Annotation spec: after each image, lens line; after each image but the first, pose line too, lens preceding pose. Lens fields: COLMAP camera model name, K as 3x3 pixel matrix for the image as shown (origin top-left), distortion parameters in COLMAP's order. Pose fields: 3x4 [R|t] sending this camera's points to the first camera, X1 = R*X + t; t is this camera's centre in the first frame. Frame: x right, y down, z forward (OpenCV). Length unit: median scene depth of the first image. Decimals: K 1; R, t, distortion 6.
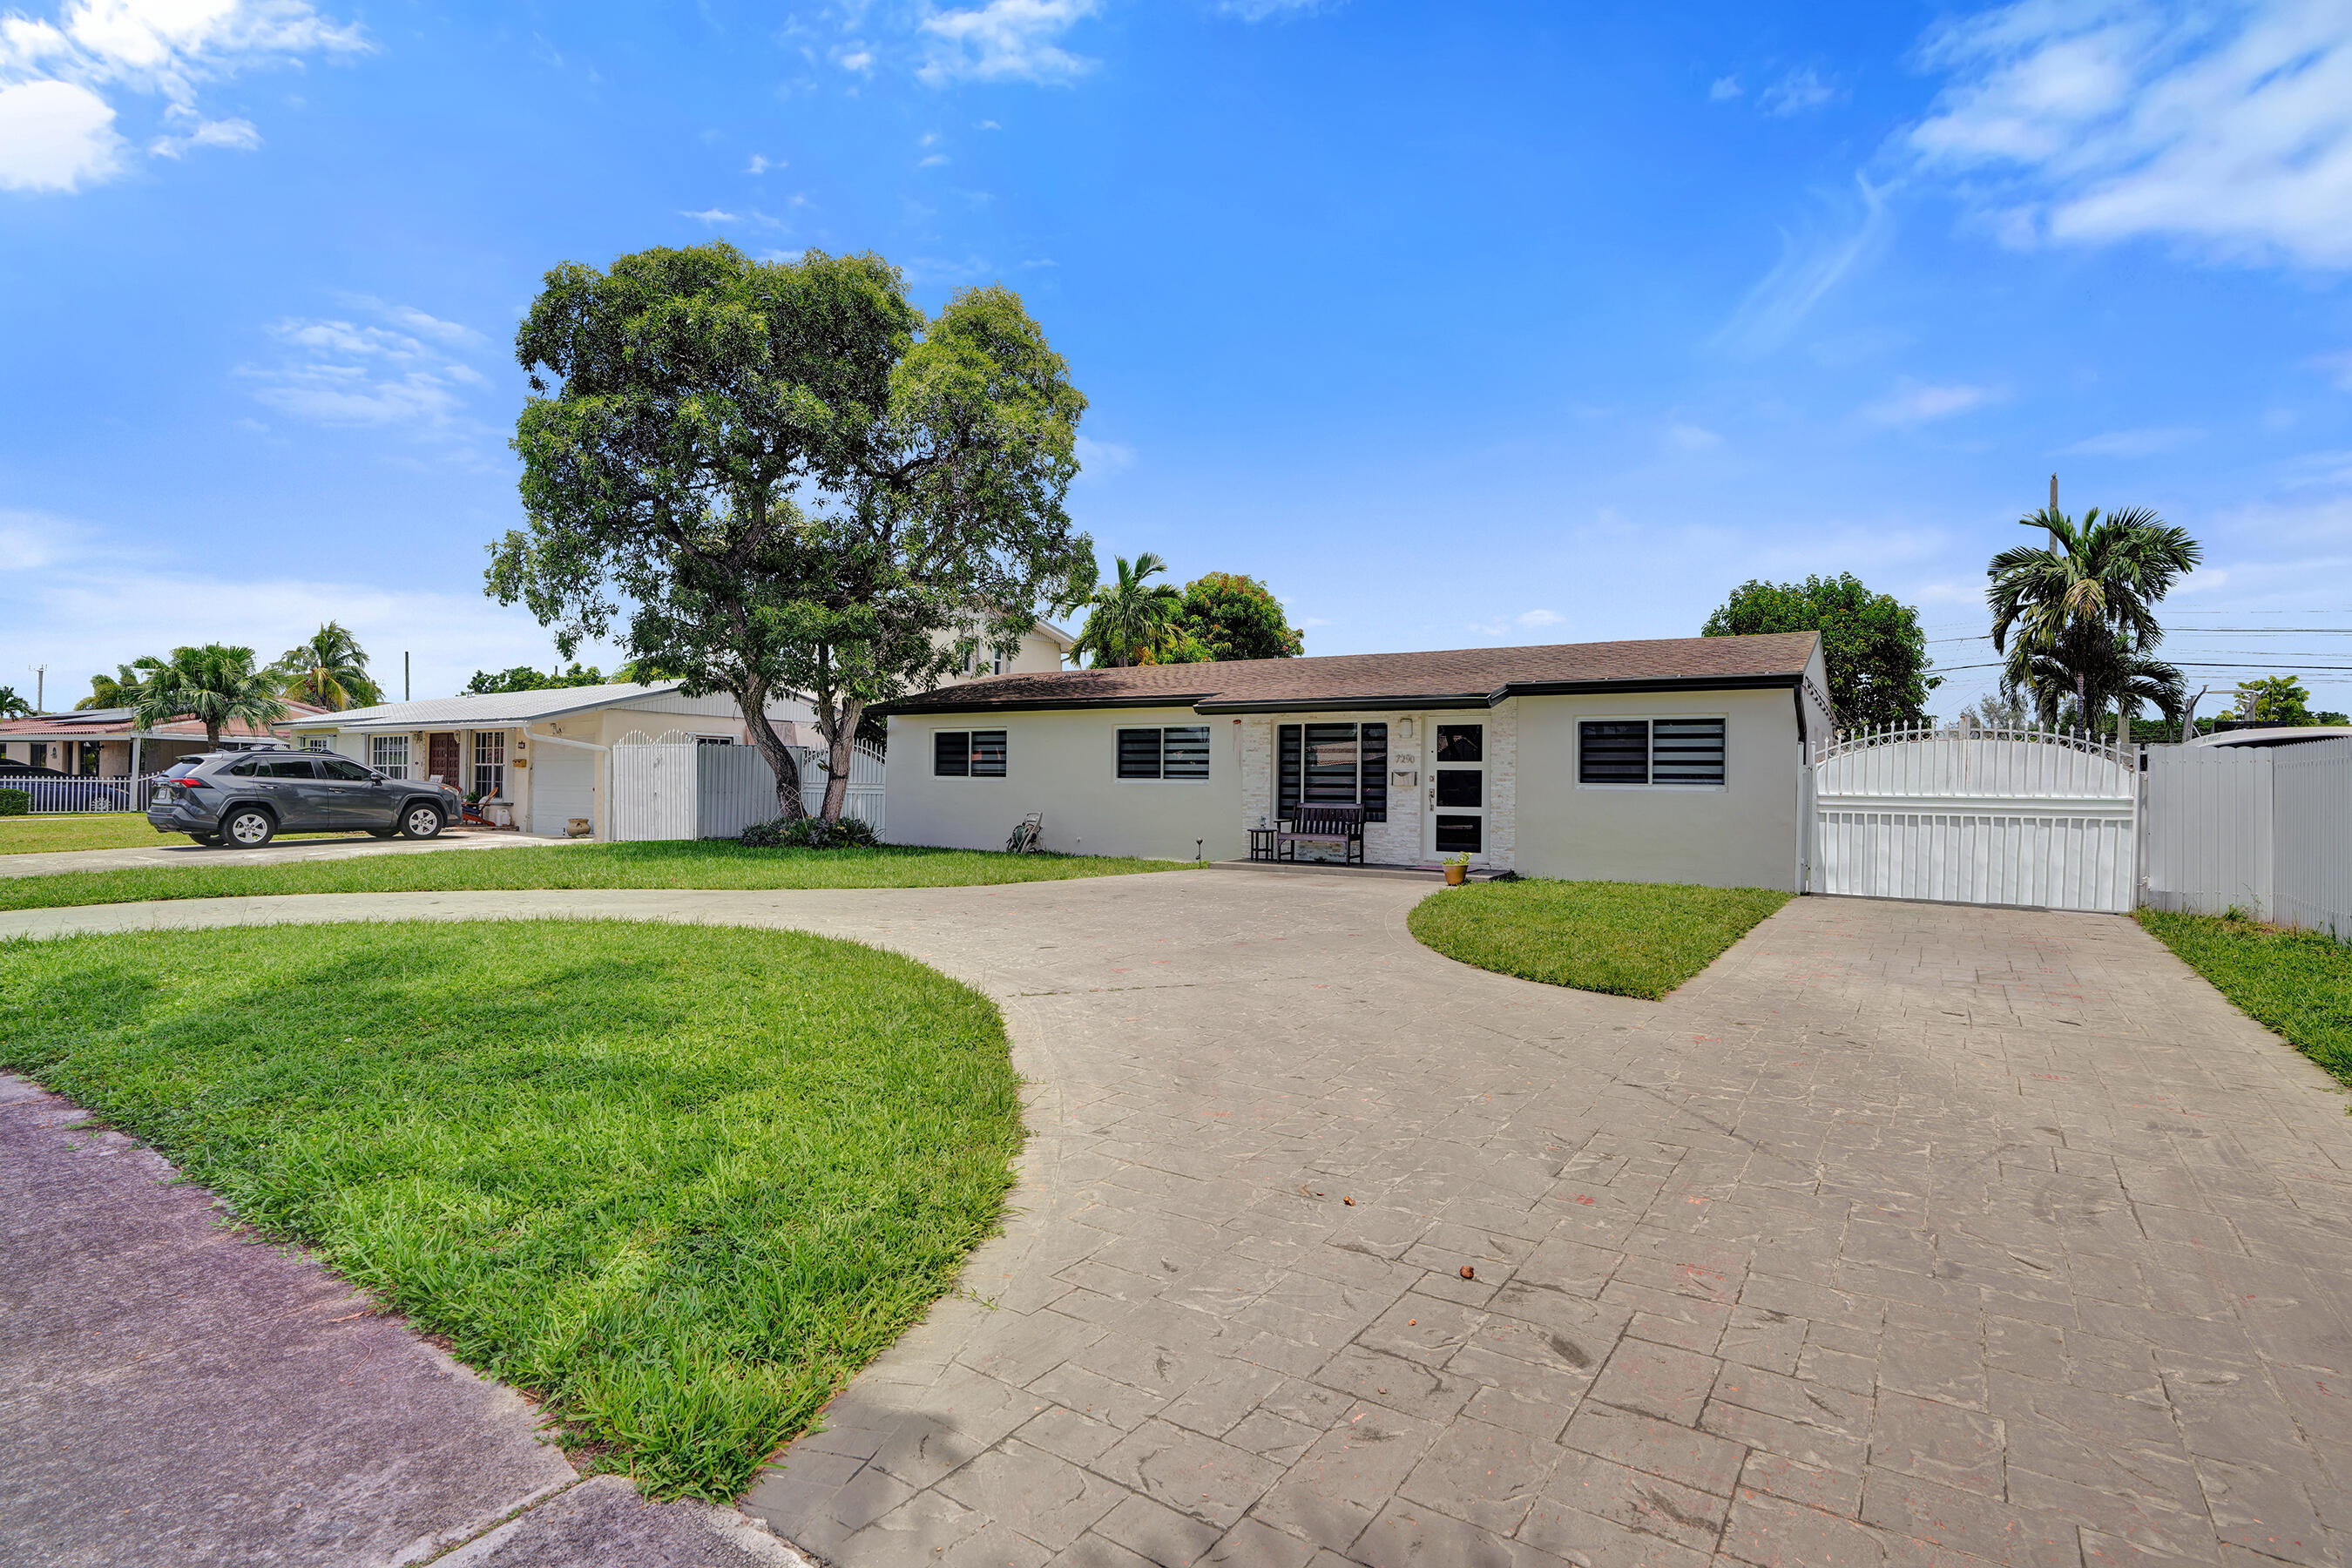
lens RADIAL K [[1127.3, 0, 1216.0], [0, 1127.3, 792.0], [0, 0, 1]] dist [-0.044969, -0.000036]
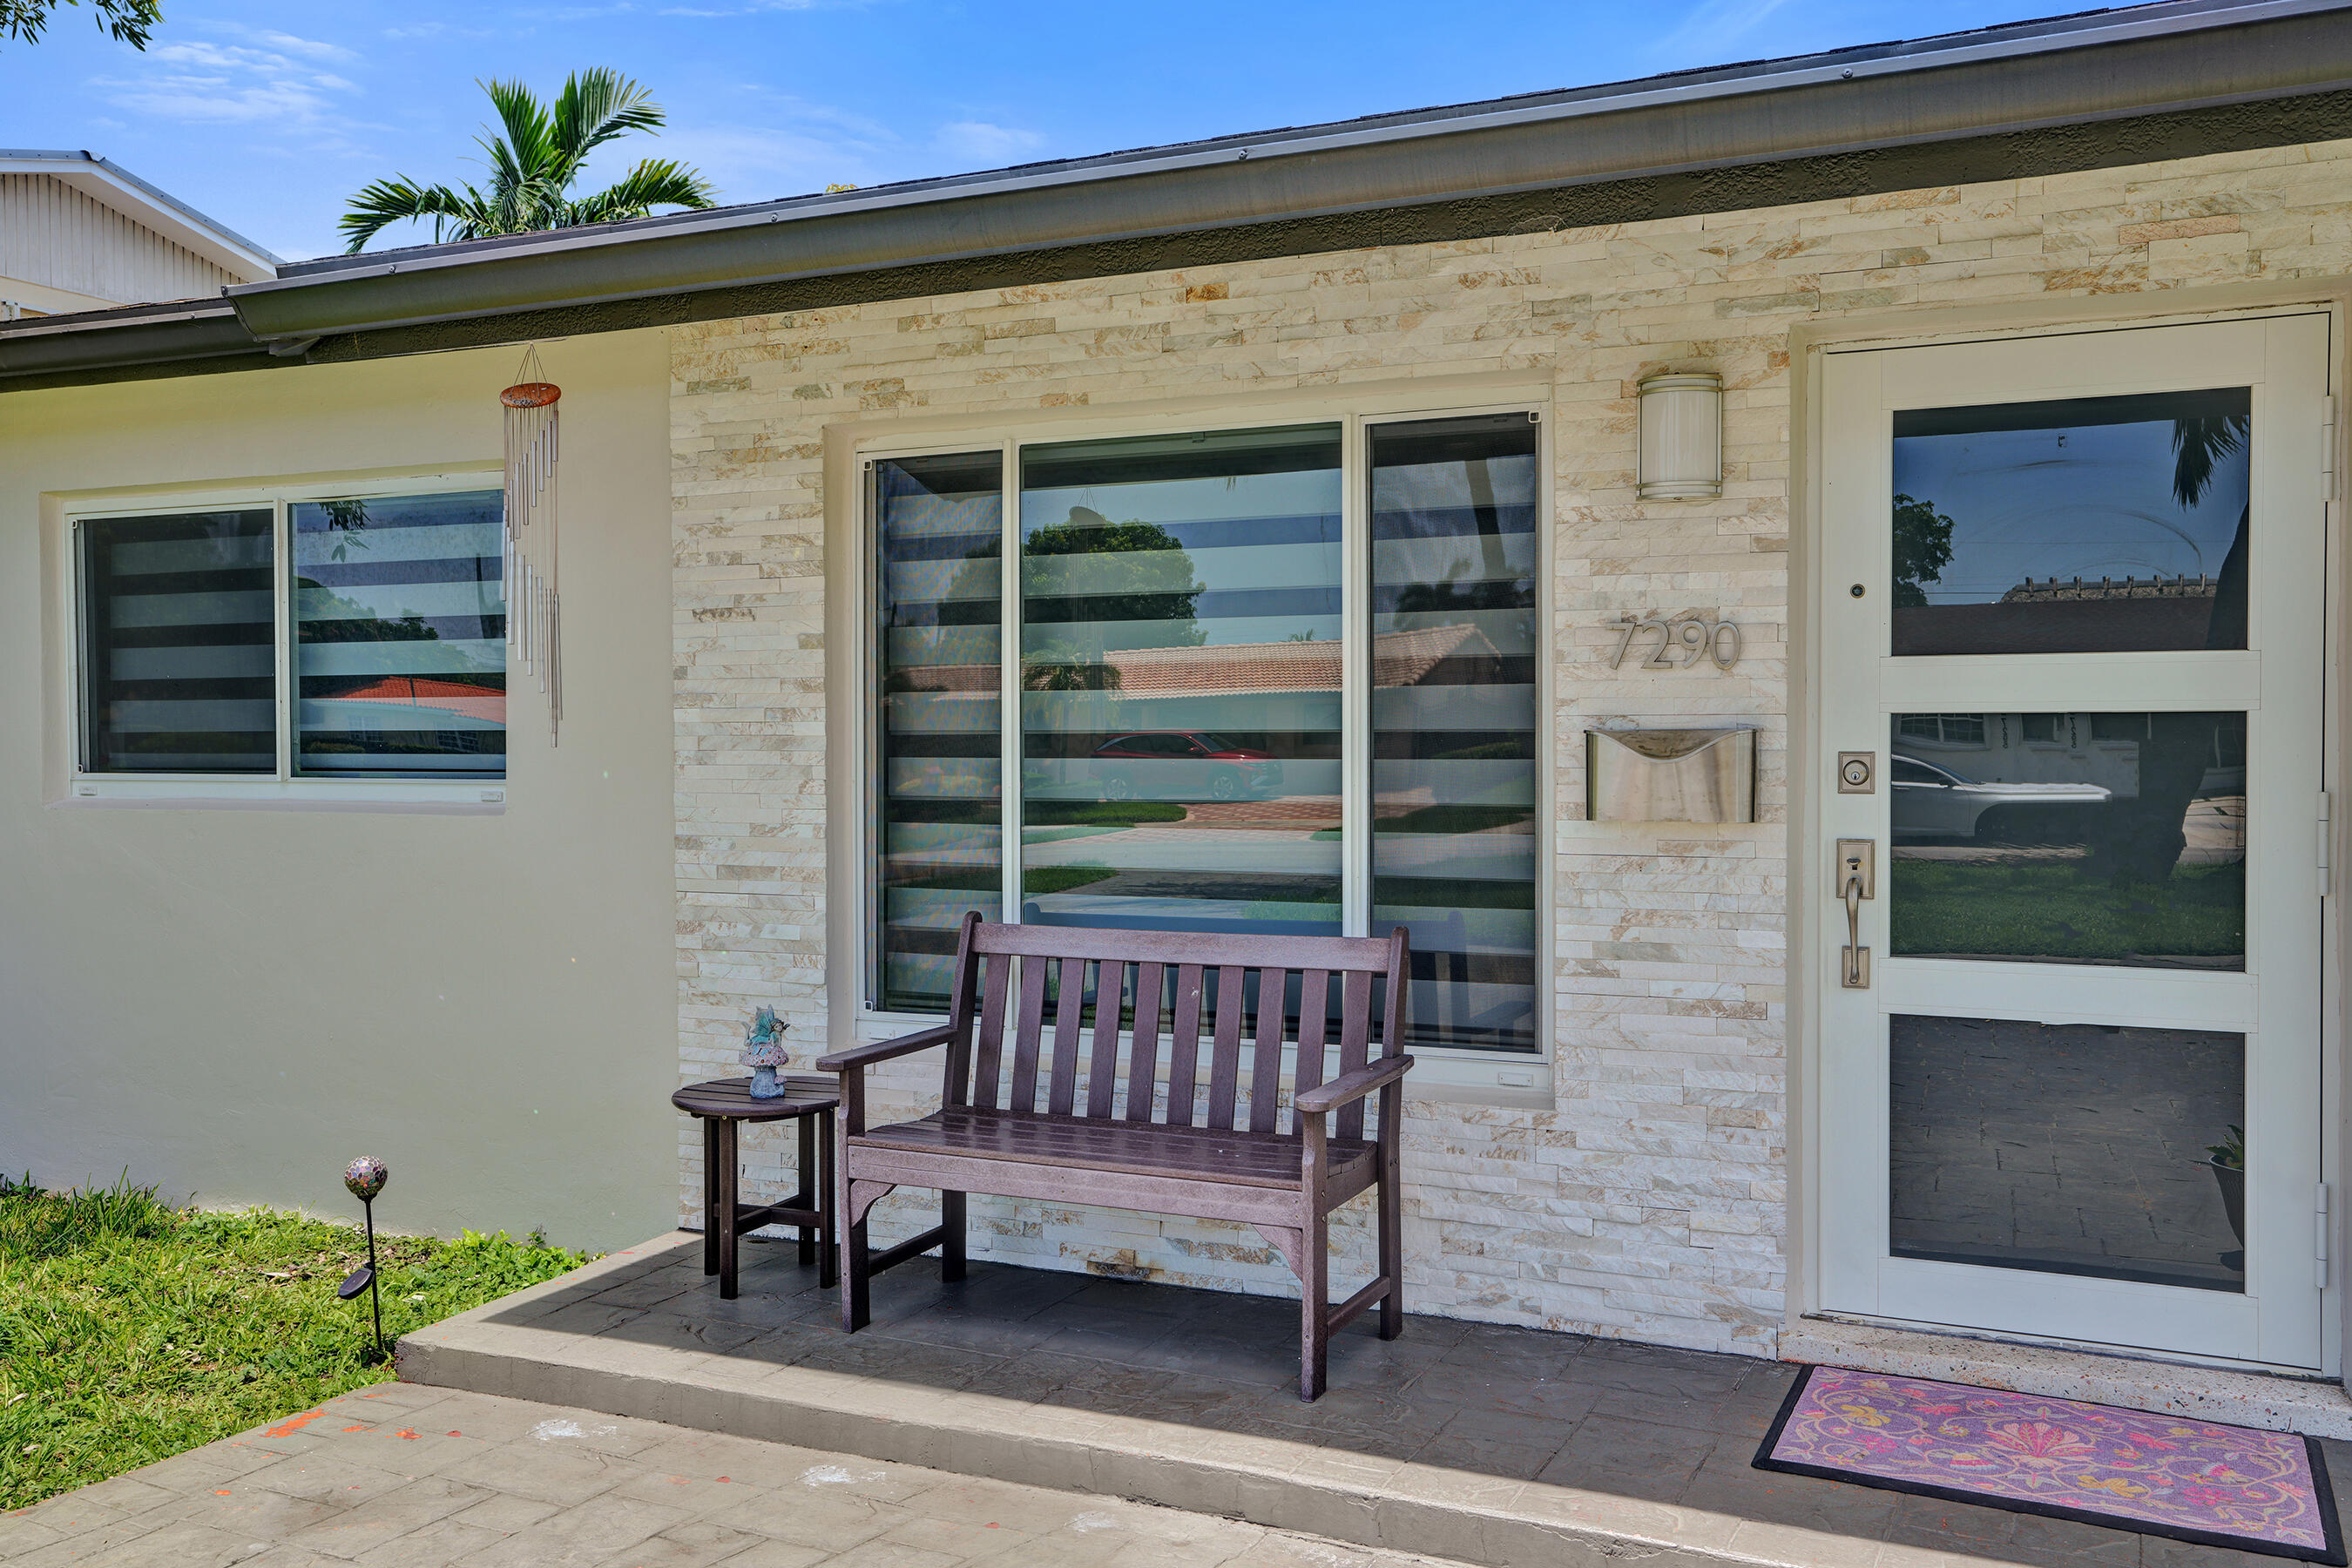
lens RADIAL K [[1999.1, 0, 1176.0], [0, 1999.1, 784.0], [0, 0, 1]] dist [0.051260, 0.001242]
pose [[0.993569, -0.016050, 0.112083, 0.069350], [0.014251, 0.999757, 0.016834, -0.015514], [-0.112326, -0.015129, 0.993556, 0.717650]]
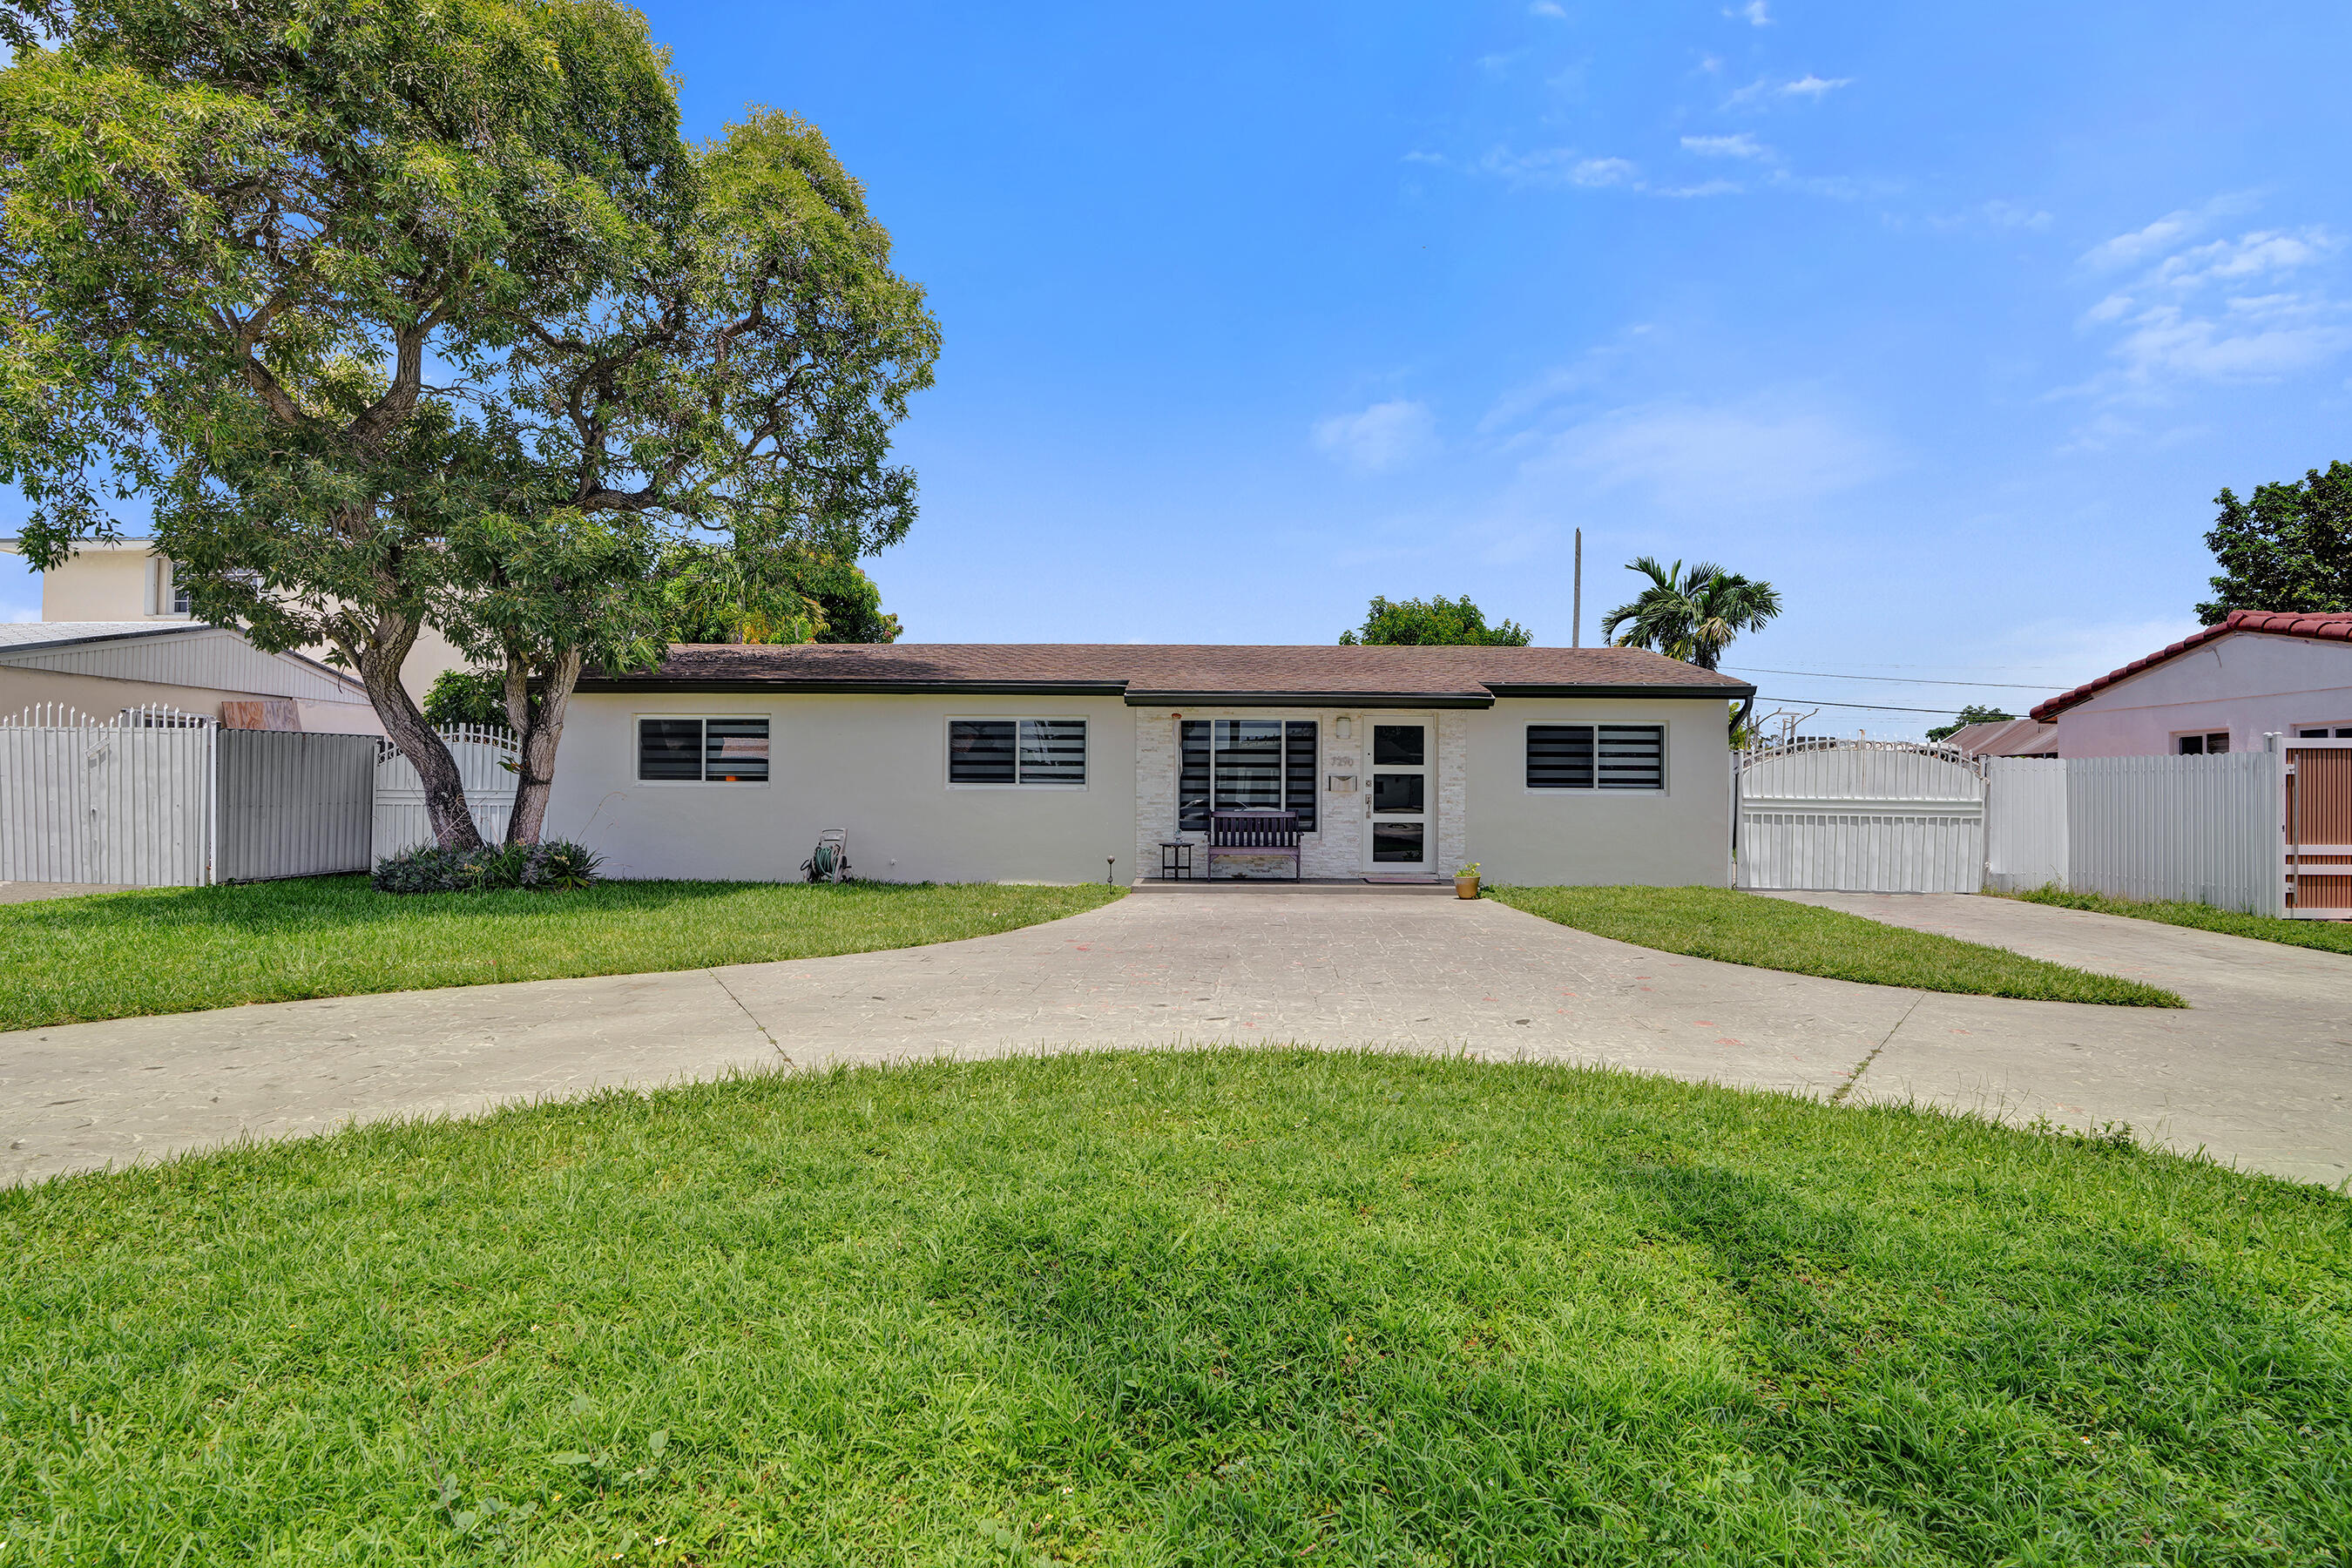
lens RADIAL K [[1127.3, 0, 1216.0], [0, 1127.3, 792.0], [0, 0, 1]] dist [-0.044969, -0.000036]
pose [[0.861061, -0.006463, 0.508461, -0.372103], [0.006230, 0.999978, 0.002160, -0.007316], [-0.508464, 0.001307, 0.861082, 0.258134]]
